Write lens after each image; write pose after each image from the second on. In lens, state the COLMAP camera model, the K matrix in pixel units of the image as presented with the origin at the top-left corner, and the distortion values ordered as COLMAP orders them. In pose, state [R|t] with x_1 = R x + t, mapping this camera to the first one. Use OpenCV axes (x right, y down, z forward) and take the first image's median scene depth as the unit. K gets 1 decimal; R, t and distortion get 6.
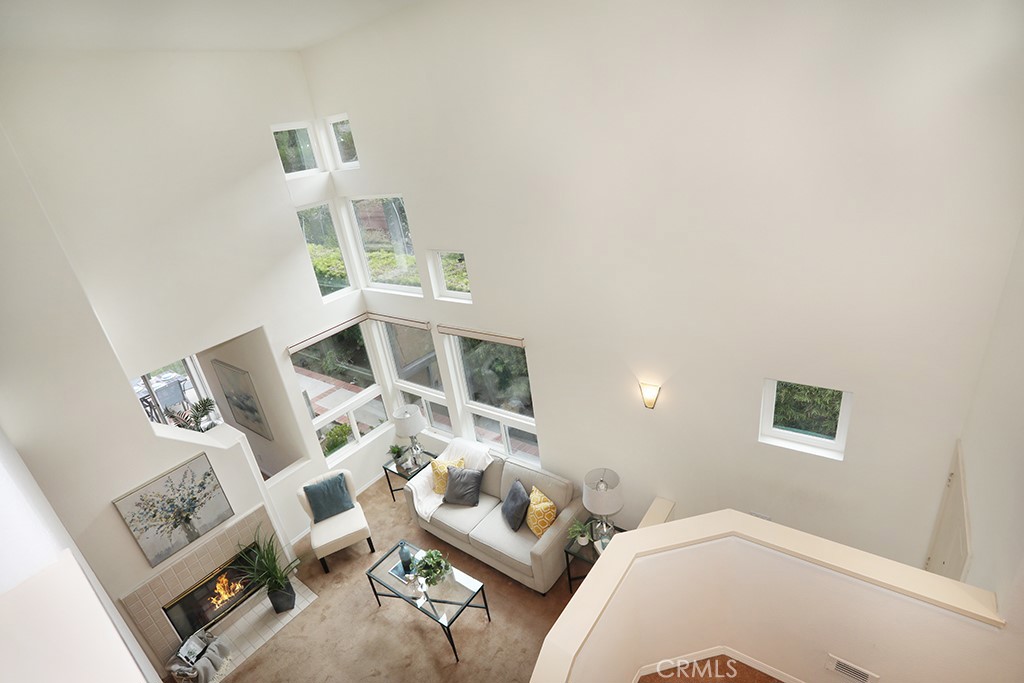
lens RADIAL K [[493.3, 0, 507.6], [0, 493.3, 325.0], [0, 0, 1]] dist [0.000315, 0.001201]
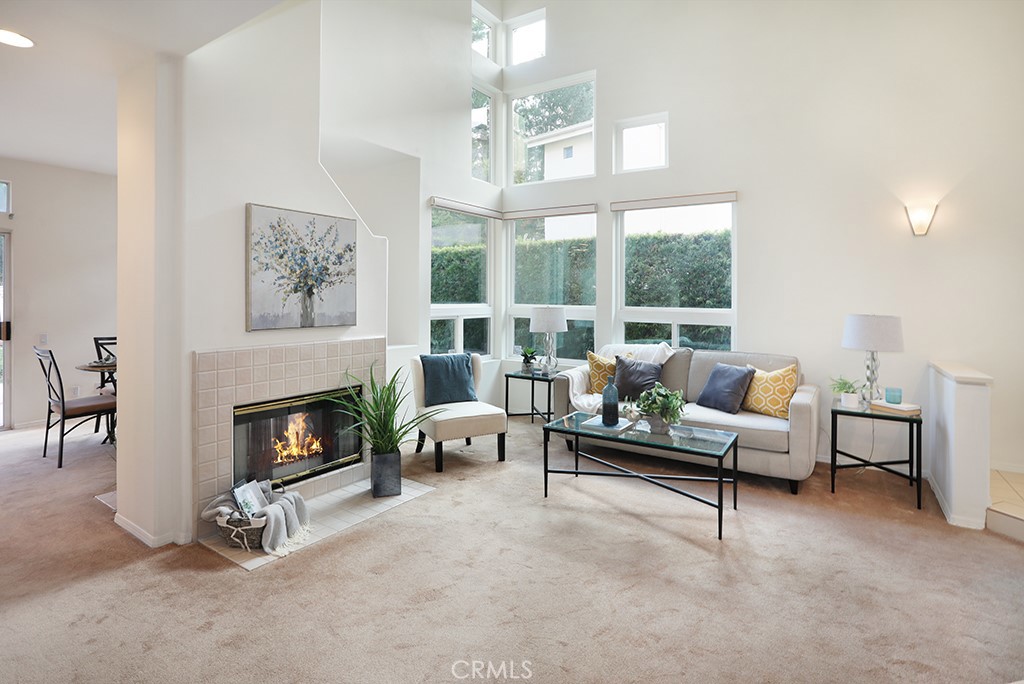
lens RADIAL K [[493.4, 0, 512.0], [0, 493.4, 278.5], [0, 0, 1]] dist [-0.003836, -0.000205]
pose [[0.988339, 0.147692, 0.037050, -0.390771], [-0.117877, 0.896145, -0.427819, 0.632850], [-0.096388, 0.418463, 0.903105, 0.332784]]
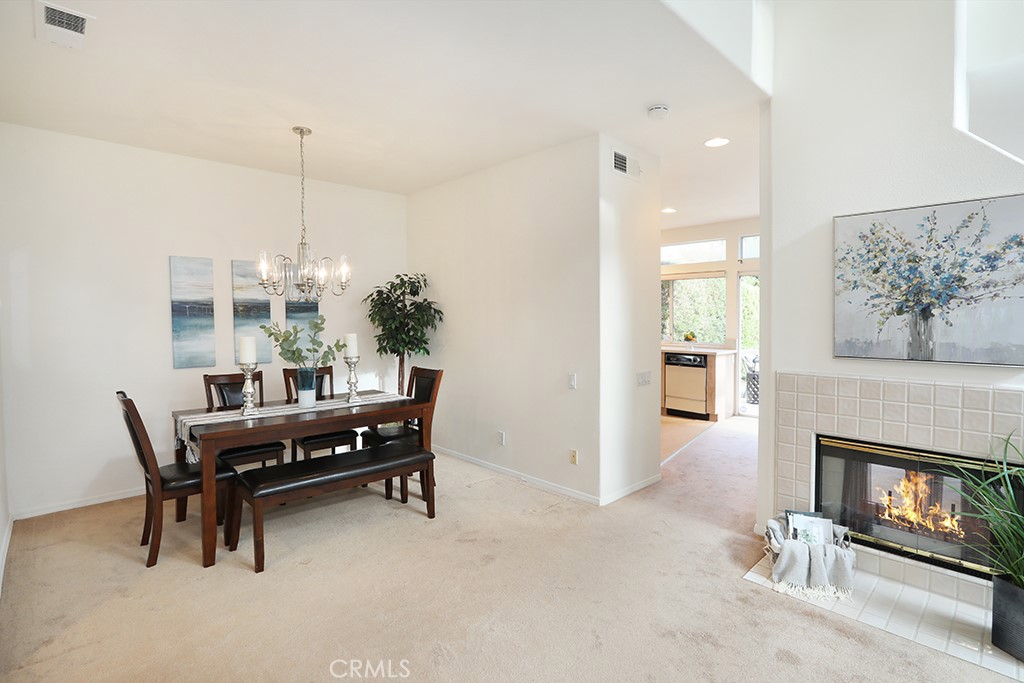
lens RADIAL K [[493.3, 0, 507.6], [0, 493.3, 325.0], [0, 0, 1]] dist [0.000315, 0.001201]
pose [[-0.147710, 0.154978, -0.976813, -0.080010], [-0.367321, 0.908409, 0.199670, 0.457194], [0.918290, 0.388297, -0.077255, 0.636023]]
